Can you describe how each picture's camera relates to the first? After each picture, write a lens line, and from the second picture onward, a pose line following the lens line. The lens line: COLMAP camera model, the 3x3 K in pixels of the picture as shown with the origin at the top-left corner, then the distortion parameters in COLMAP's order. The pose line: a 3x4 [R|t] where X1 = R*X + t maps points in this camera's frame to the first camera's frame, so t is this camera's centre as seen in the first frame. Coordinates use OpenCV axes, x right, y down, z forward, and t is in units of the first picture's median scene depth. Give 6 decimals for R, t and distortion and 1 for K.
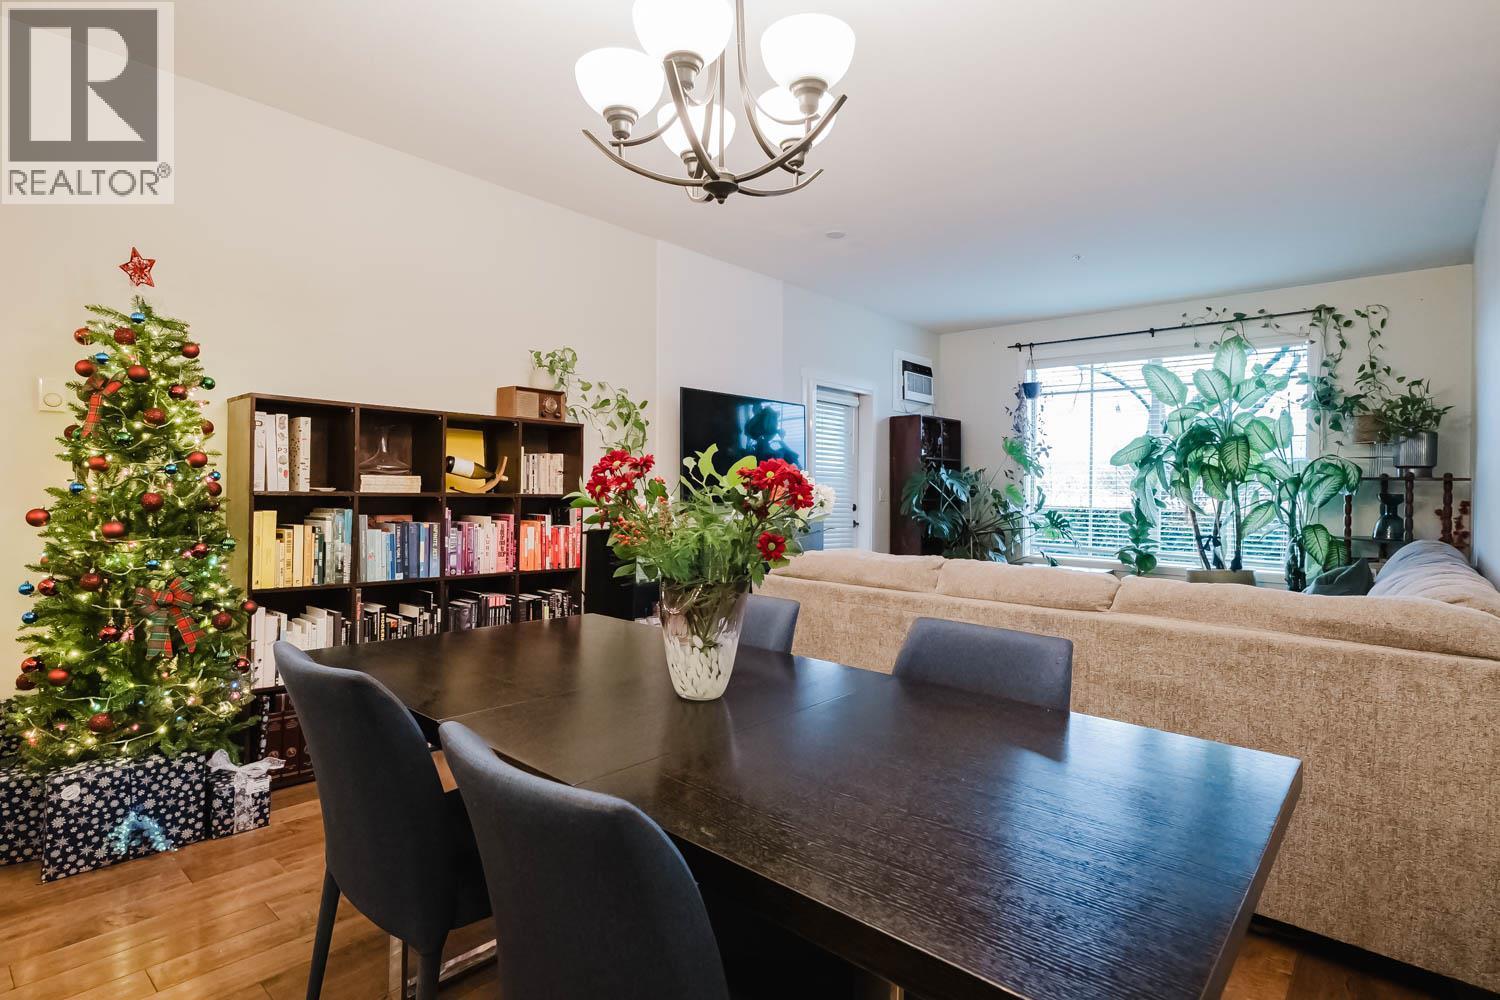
lens RADIAL K [[767.1, 0, 754.4], [0, 767.1, 486.3], [0, 0, 1]] dist [-0.000958, 0.004187]
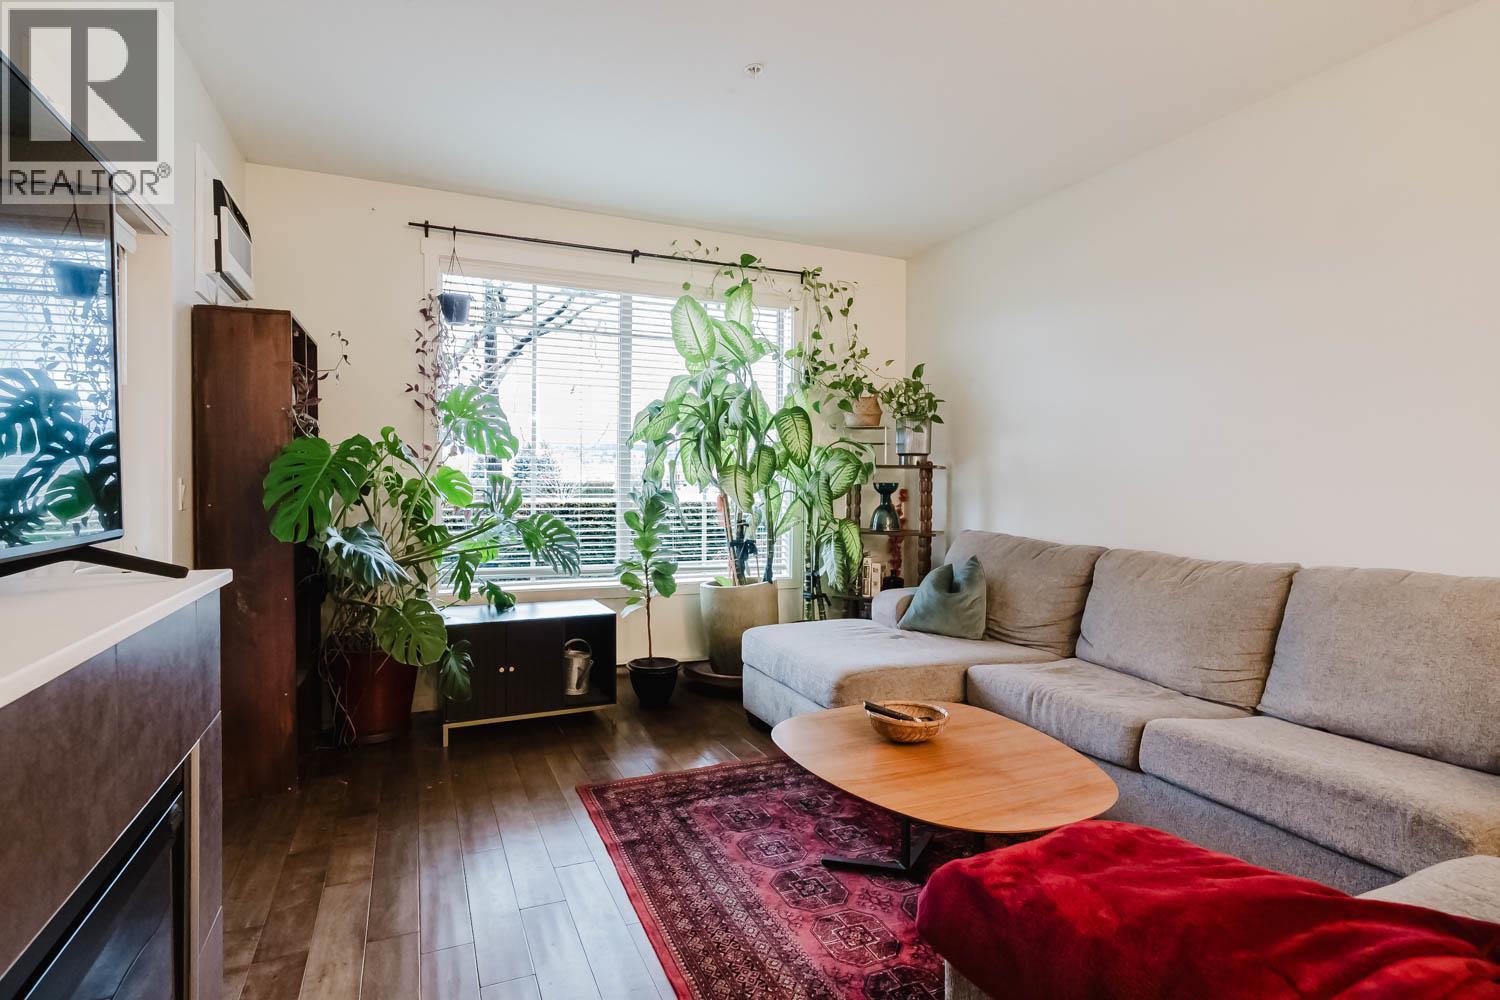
lens RADIAL K [[767.1, 0, 741.5], [0, 767.1, 482.0], [0, 0, 1]] dist [-0.000958, 0.004187]
pose [[0.426873, -0.008677, 0.904270, -0.089033], [-0.002690, 0.999937, 0.010865, -0.000632], [-0.904307, -0.007071, 0.426823, 0.674188]]
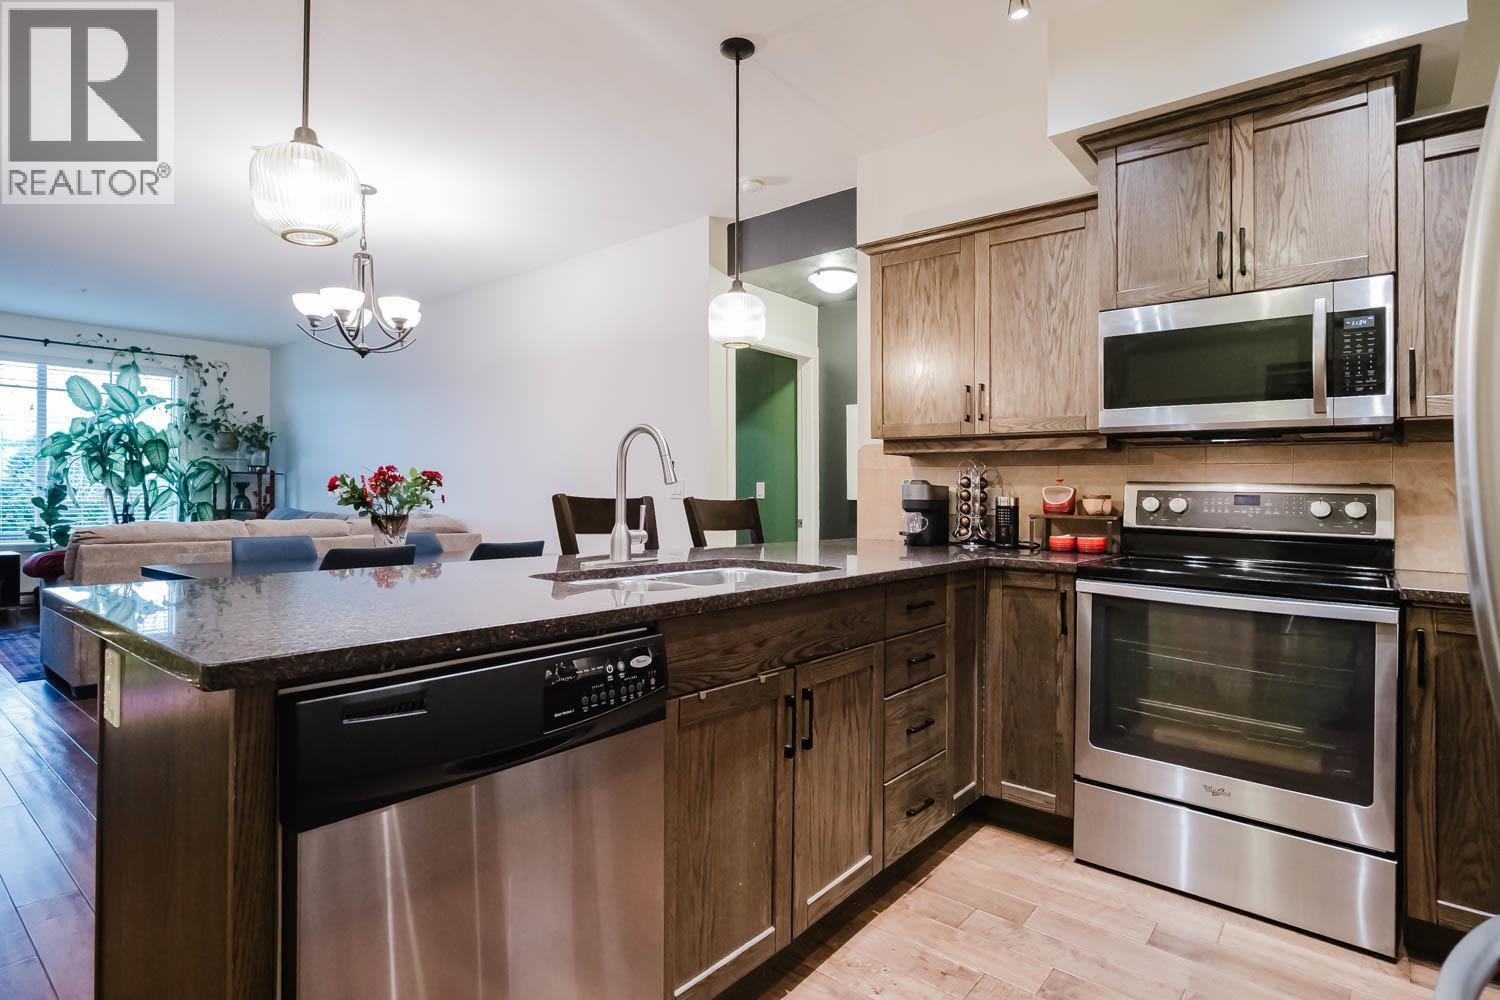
lens RADIAL K [[767.1, 0, 748.0], [0, 767.1, 489.9], [0, 0, 1]] dist [-0.000958, 0.004187]
pose [[-0.037810, -0.008966, 0.999245, -0.758835], [-0.008964, 0.999923, 0.008632, 0.002495], [-0.999245, -0.008631, -0.037887, -0.019516]]
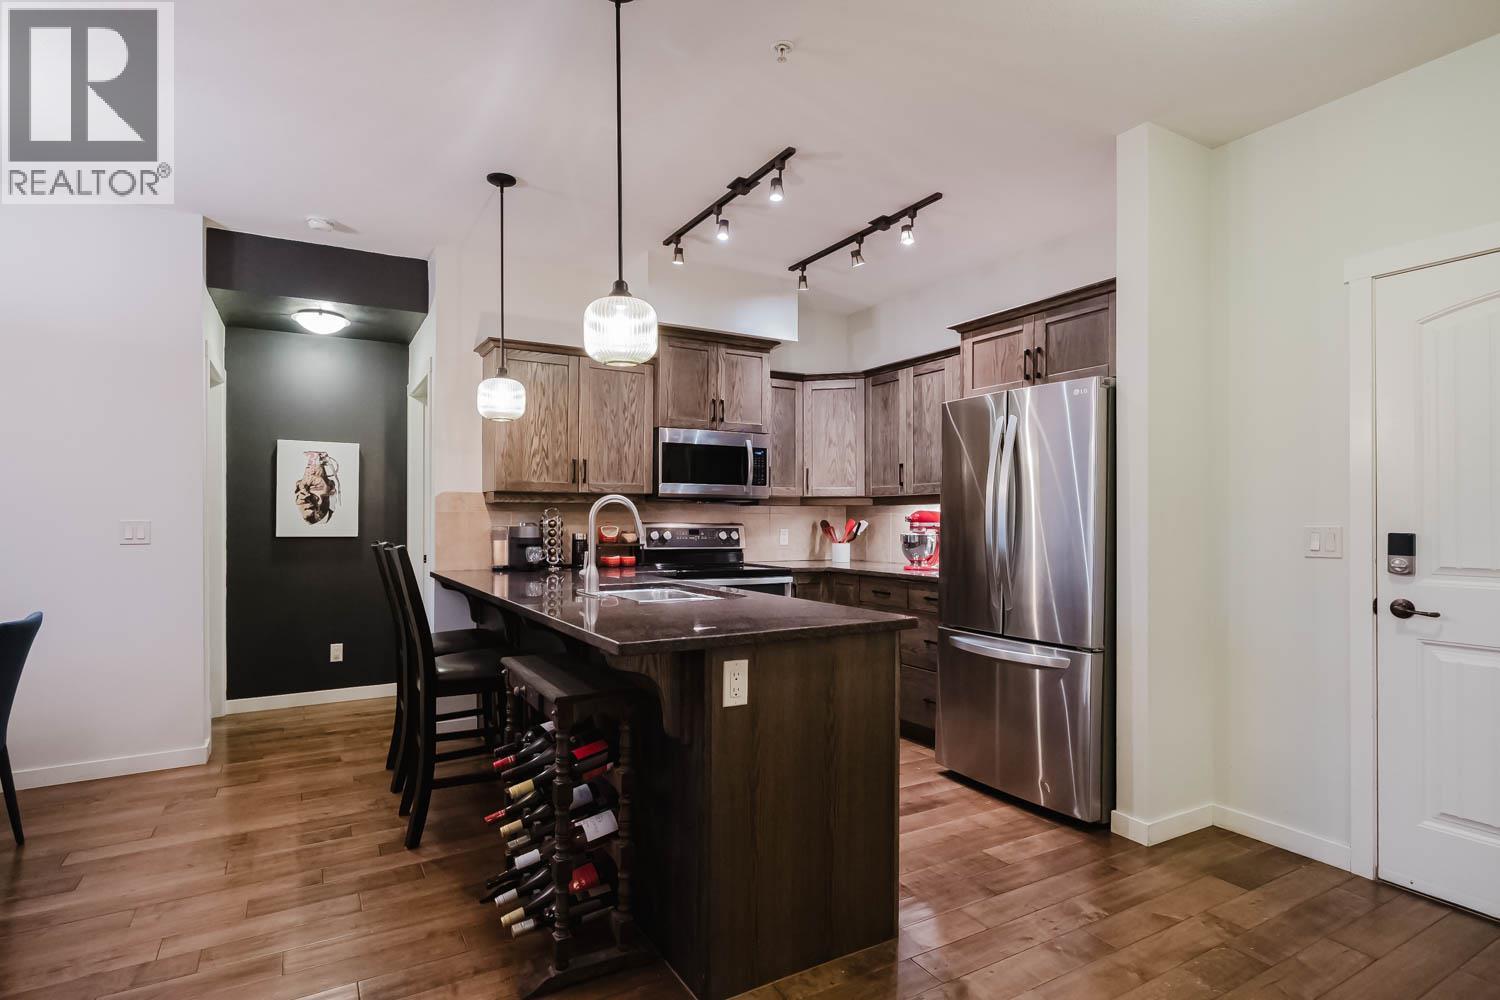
lens RADIAL K [[767.1, 0, 751.5], [0, 767.1, 526.9], [0, 0, 1]] dist [-0.000958, 0.004187]
pose [[-0.952229, -0.016997, 0.304912, -0.638828], [-0.010983, 0.999710, 0.021429, -0.016631], [-0.305187, 0.017056, -0.952140, 0.513165]]
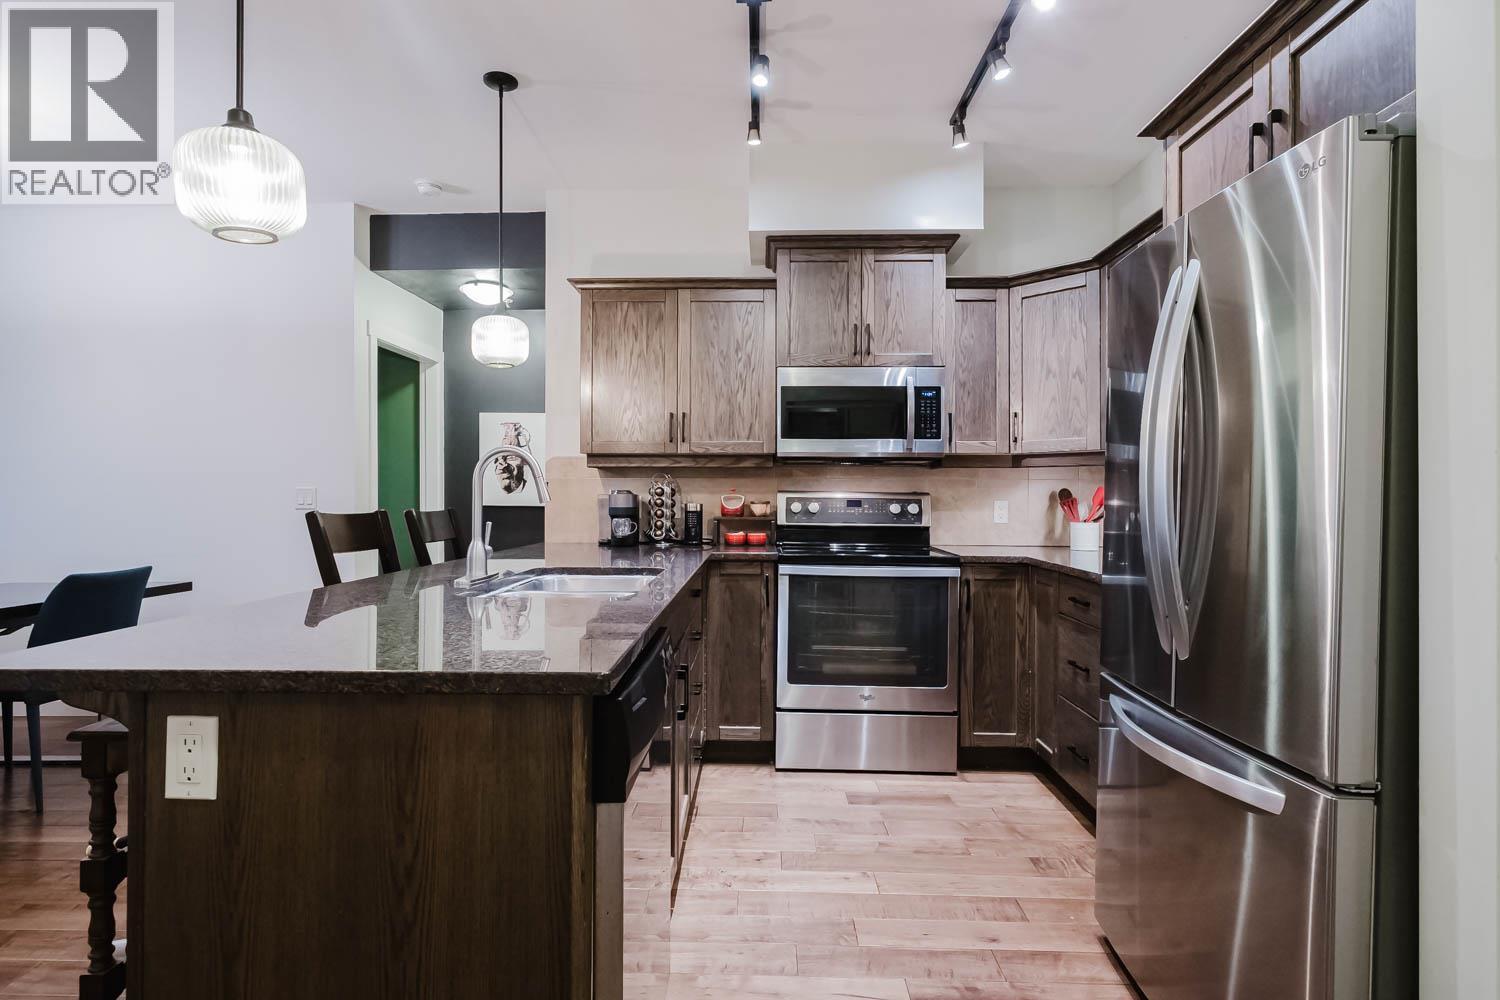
lens RADIAL K [[767.1, 0, 745.0], [0, 767.1, 498.0], [0, 0, 1]] dist [-0.000958, 0.004187]
pose [[-0.644007, -0.016563, 0.764840, -0.768097], [-0.005465, 0.999840, 0.017051, -0.006428], [-0.765000, 0.006801, -0.643995, 0.185020]]
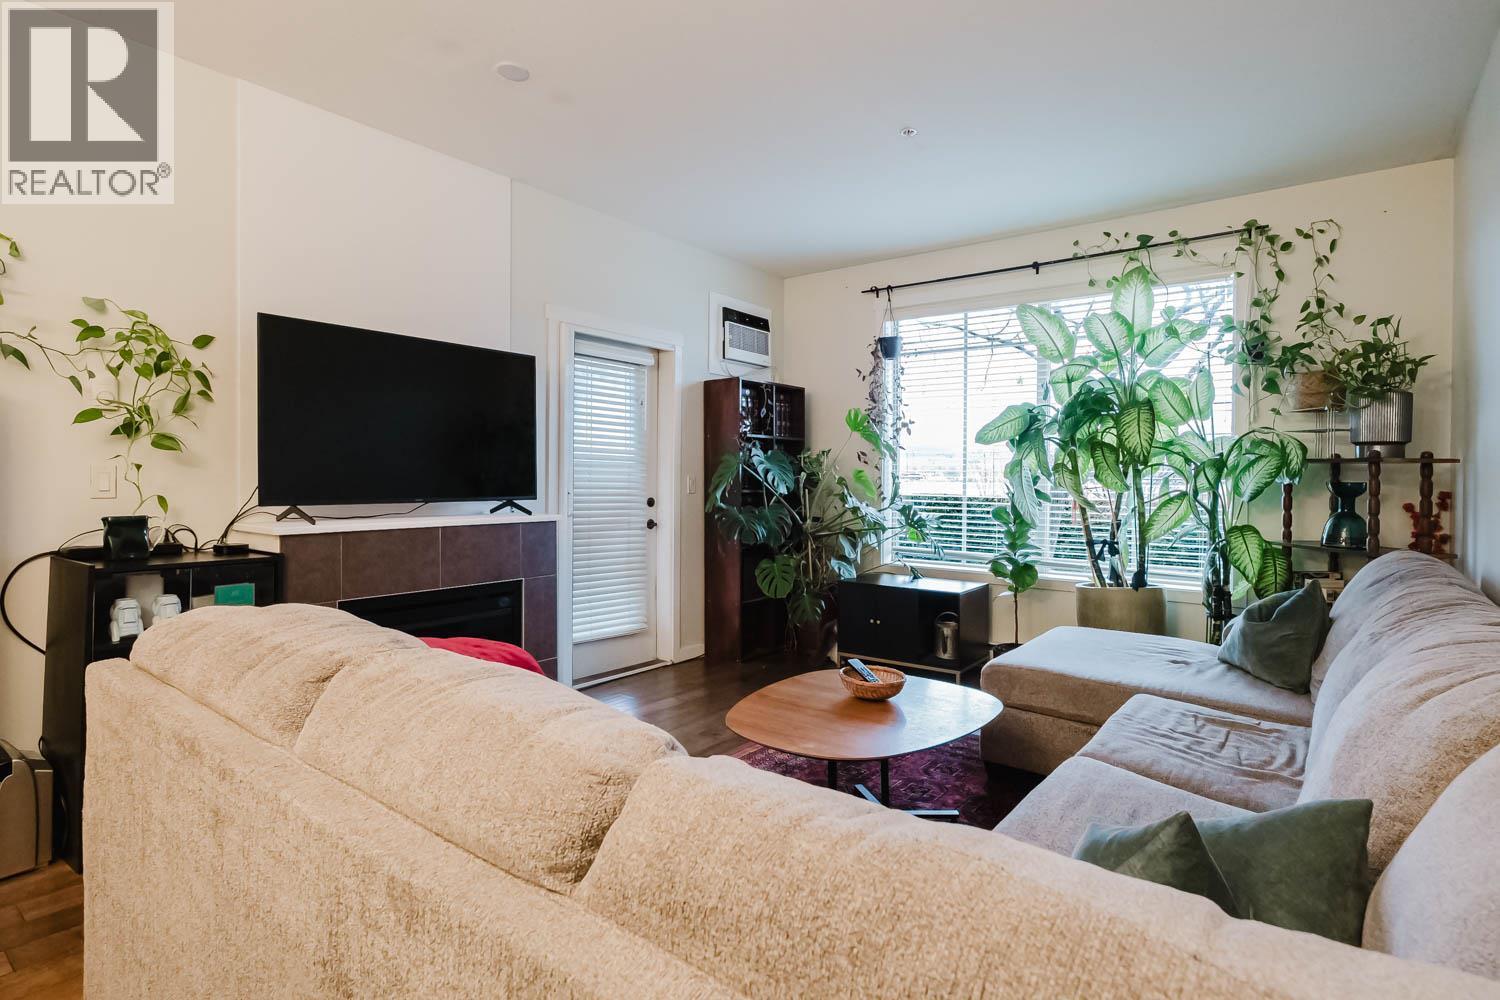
lens RADIAL K [[767.1, 0, 757.1], [0, 767.1, 476.3], [0, 0, 1]] dist [-0.000958, 0.004187]
pose [[0.997777, -0.002749, 0.066589, 0.215972], [0.002607, 0.999994, 0.002219, 0.001440], [-0.066595, -0.002040, 0.997778, 0.296600]]
